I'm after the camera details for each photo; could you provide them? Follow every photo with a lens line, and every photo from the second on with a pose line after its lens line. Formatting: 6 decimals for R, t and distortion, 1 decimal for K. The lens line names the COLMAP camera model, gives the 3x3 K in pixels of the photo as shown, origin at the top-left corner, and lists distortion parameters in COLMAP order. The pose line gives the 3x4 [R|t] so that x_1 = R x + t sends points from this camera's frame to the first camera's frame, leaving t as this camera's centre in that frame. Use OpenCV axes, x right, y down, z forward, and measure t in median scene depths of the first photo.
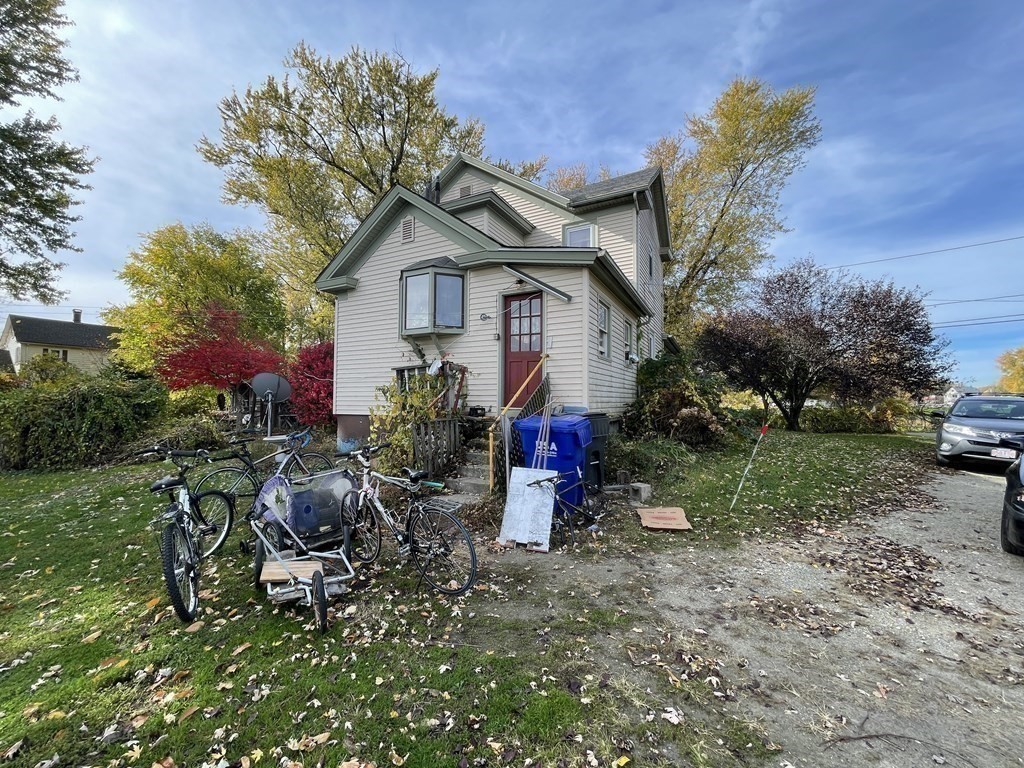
lens RADIAL K [[414.4, 0, 504.0], [0, 414.4, 385.5], [0, 0, 1]] dist [0.000318, 0.000270]
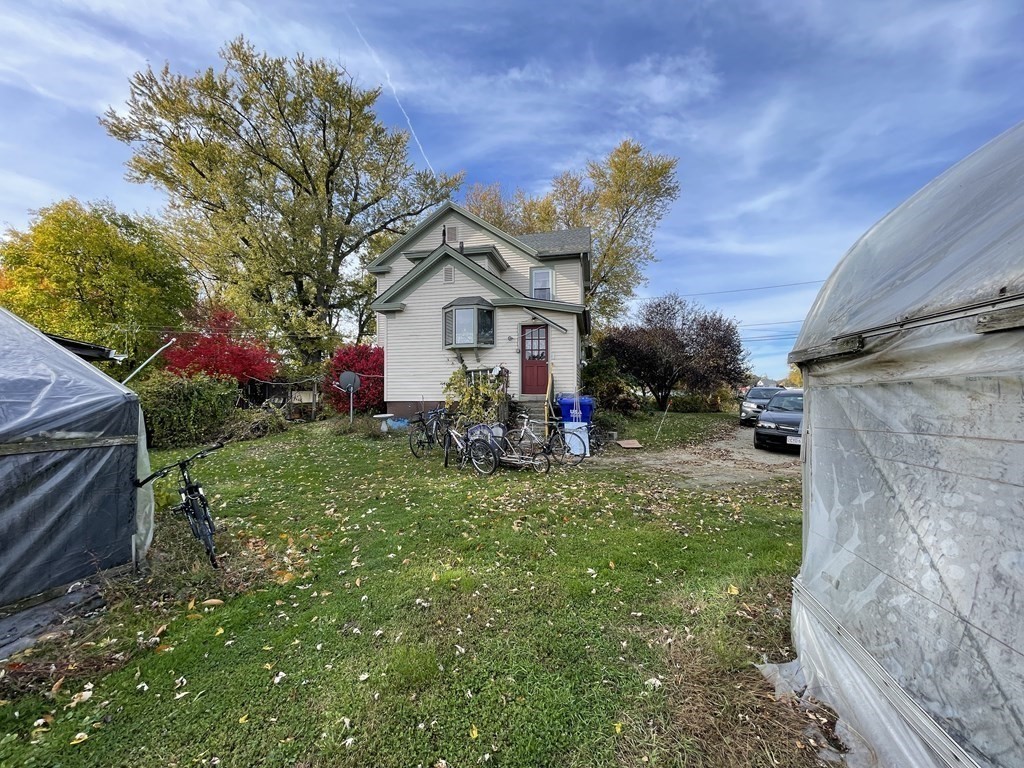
lens RADIAL K [[414.4, 0, 504.0], [0, 414.4, 385.5], [0, 0, 1]] dist [0.000318, 0.000270]
pose [[0.964556, -0.002263, 0.263869, -0.362009], [-0.002742, 0.999823, 0.018601, -0.009189], [-0.263864, -0.018665, 0.964379, -0.398820]]
